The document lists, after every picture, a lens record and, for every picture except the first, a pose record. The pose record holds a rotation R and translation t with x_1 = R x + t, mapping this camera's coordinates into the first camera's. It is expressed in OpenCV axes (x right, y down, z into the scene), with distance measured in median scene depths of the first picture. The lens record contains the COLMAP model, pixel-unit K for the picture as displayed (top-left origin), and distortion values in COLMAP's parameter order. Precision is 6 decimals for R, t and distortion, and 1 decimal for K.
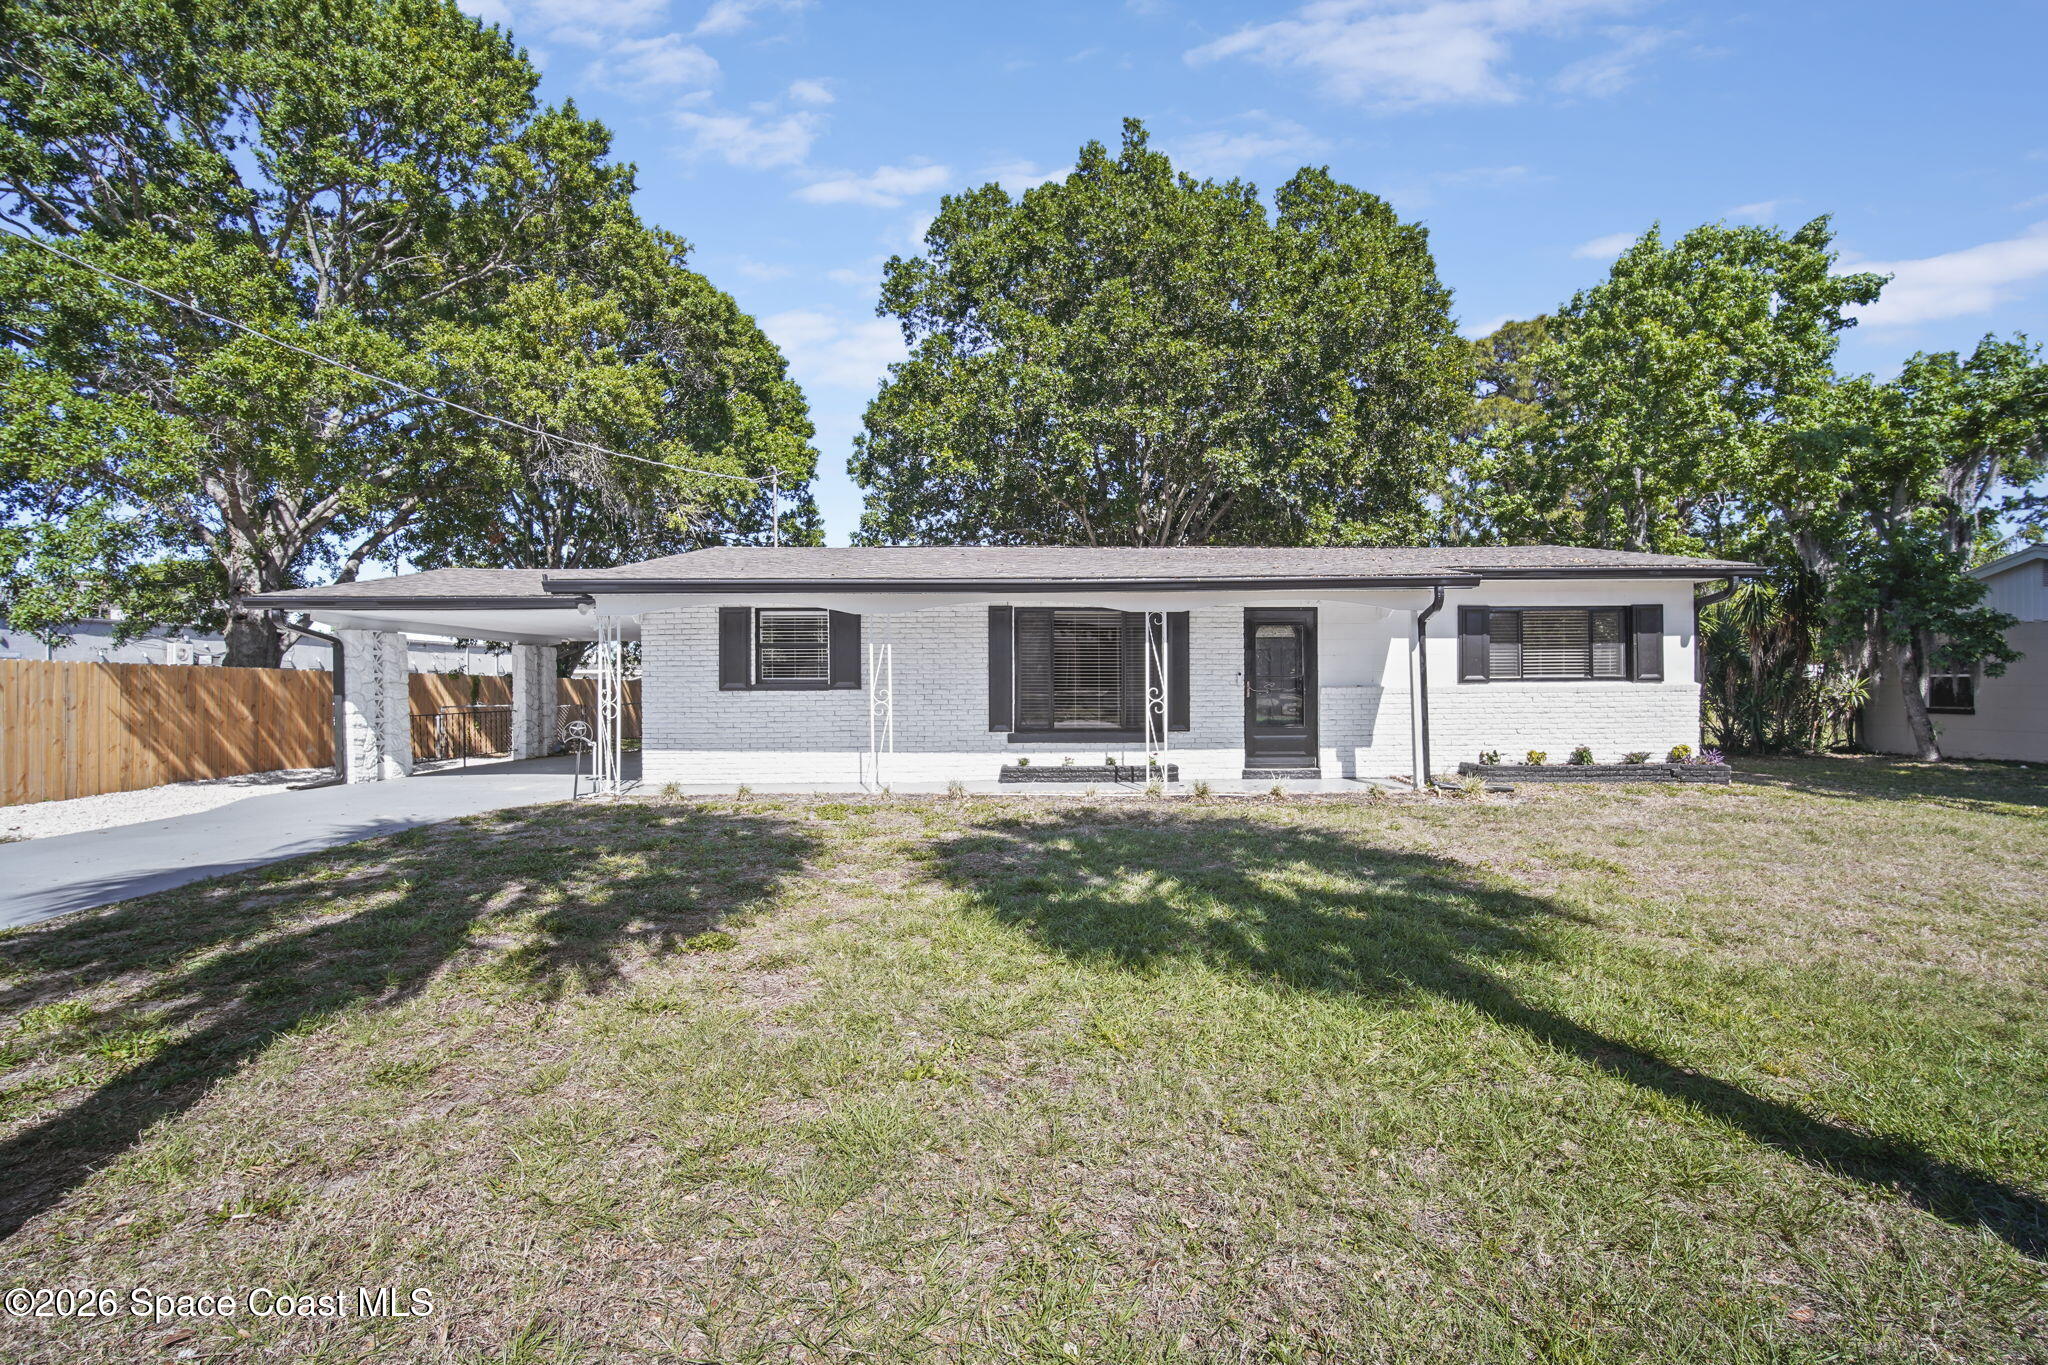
lens RADIAL K [[896.5, 0, 1020.3], [0, 896.5, 683.5], [0, 0, 1]] dist [-0.017505, 0.005567]
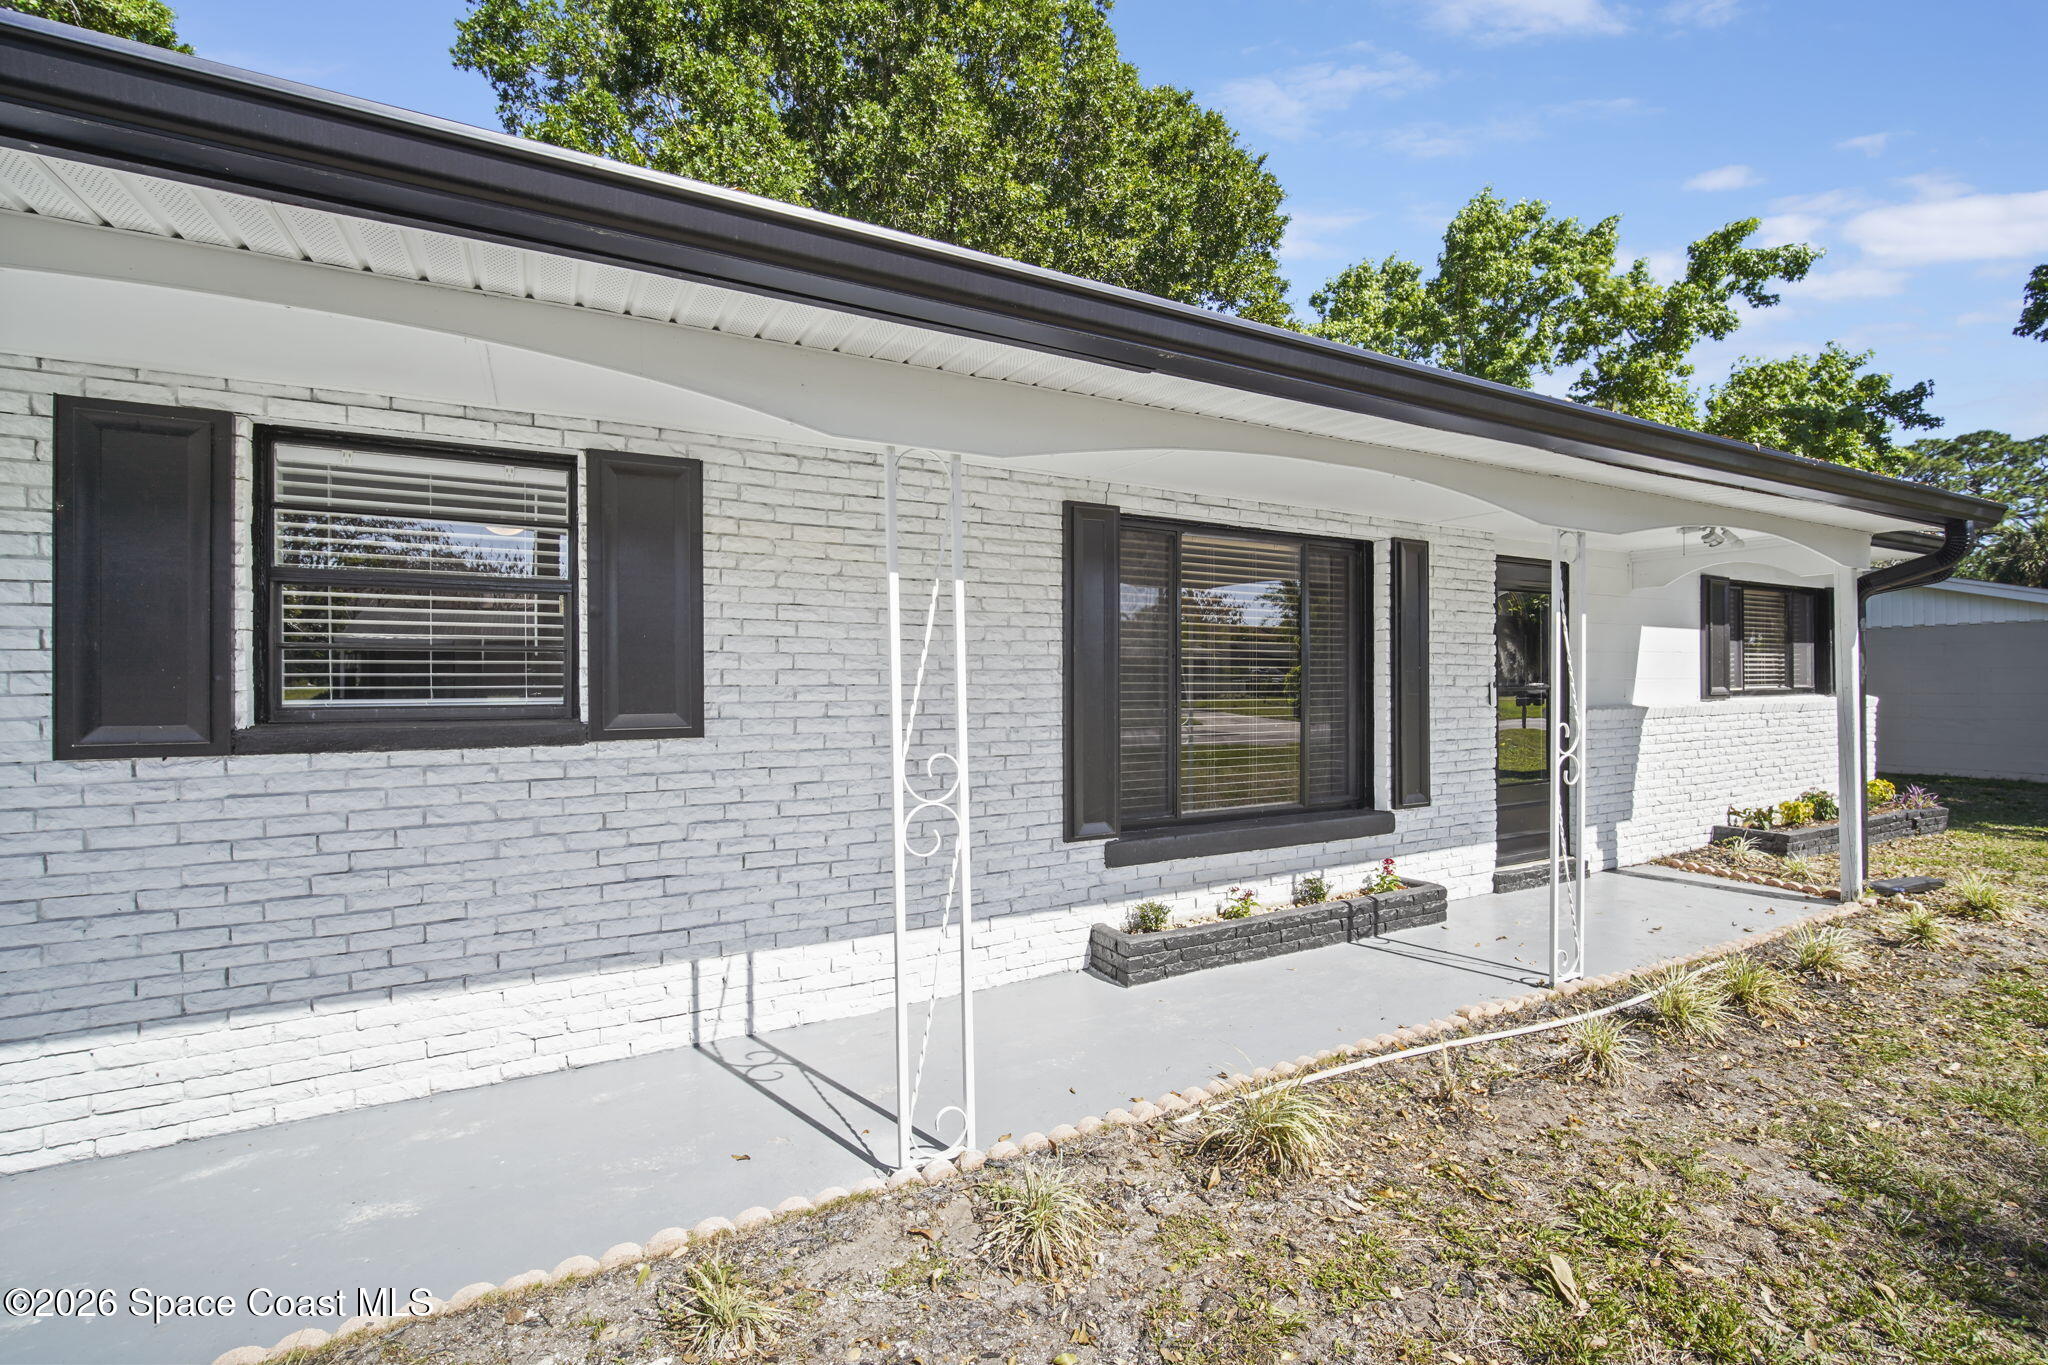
lens RADIAL K [[903.6, 0, 1019.6], [0, 903.6, 675.1], [0, 0, 1]] dist [-0.014269, 0.003820]
pose [[0.884936, 0.004317, 0.465693, -0.222136], [0.002576, 0.999896, -0.014164, -0.009400], [-0.465706, 0.013734, 0.884833, 0.676409]]
